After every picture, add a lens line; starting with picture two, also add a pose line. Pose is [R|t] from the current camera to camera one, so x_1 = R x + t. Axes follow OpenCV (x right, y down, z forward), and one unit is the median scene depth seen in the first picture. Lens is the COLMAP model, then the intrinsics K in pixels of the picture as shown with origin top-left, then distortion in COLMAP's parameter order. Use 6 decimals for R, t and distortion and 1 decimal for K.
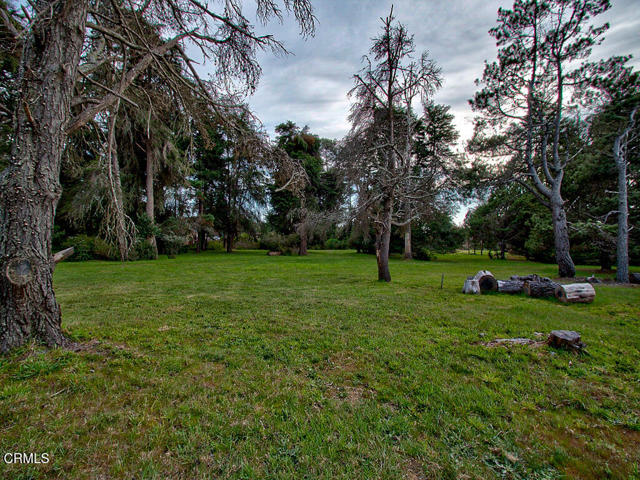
lens RADIAL K [[293.3, 0, 321.7], [0, 293.3, 238.7], [0, 0, 1]] dist [0.004068, 0.002315]
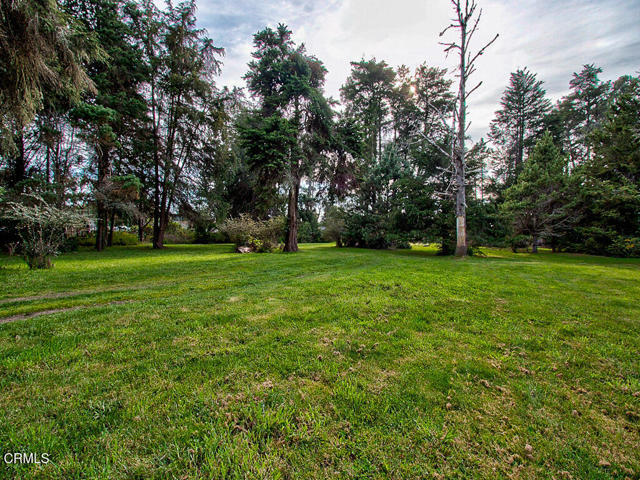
lens RADIAL K [[293.3, 0, 319.6], [0, 293.3, 237.3], [0, 0, 1]] dist [0.004068, 0.002315]
pose [[0.960864, -0.004417, 0.276987, -0.199451], [-0.000152, 0.999864, 0.016470, 0.015037], [-0.277022, -0.015867, 0.960733, 0.398546]]
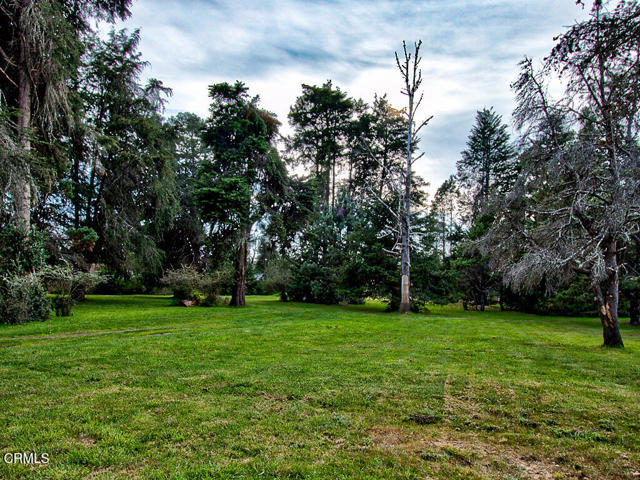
lens RADIAL K [[437.7, 0, 330.1], [0, 437.7, 277.6], [0, 0, 1]] dist [0.027613, -0.007289]
pose [[0.888757, 0.025097, 0.457691, -0.340052], [-0.025937, 0.999654, -0.004450, -0.003989], [-0.457644, -0.007916, 0.889100, 0.114377]]
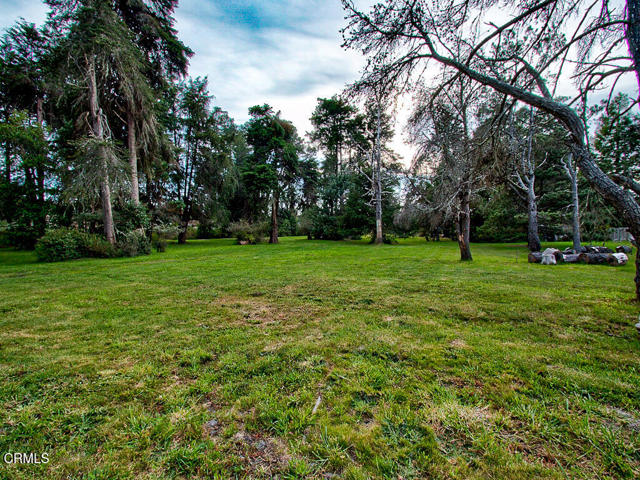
lens RADIAL K [[293.3, 0, 327.2], [0, 293.3, 233.2], [0, 0, 1]] dist [0.004068, 0.002315]
pose [[0.933533, -0.024447, 0.357657, -0.272057], [0.014290, 0.999417, 0.031015, -0.005740], [-0.358206, -0.023843, 0.933338, 0.022383]]
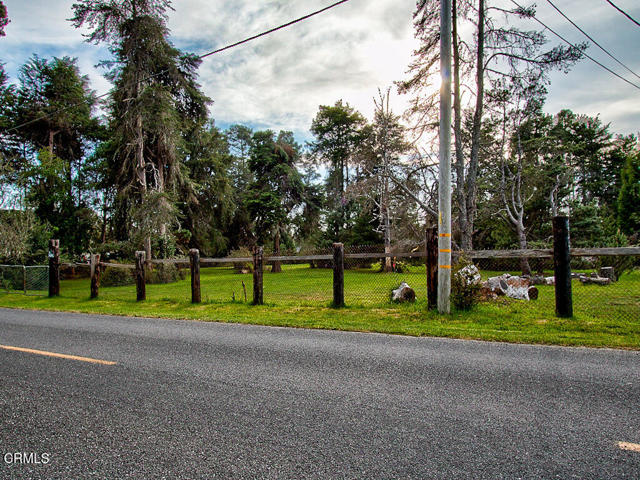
lens RADIAL K [[414.9, 0, 321.5], [0, 414.9, 250.9], [0, 0, 1]] dist [-0.011065, -0.000613]
pose [[0.940128, -0.023181, 0.340033, -0.406324], [0.020734, 0.999726, 0.010829, -0.024935], [-0.340191, -0.003131, 0.940351, -0.298624]]
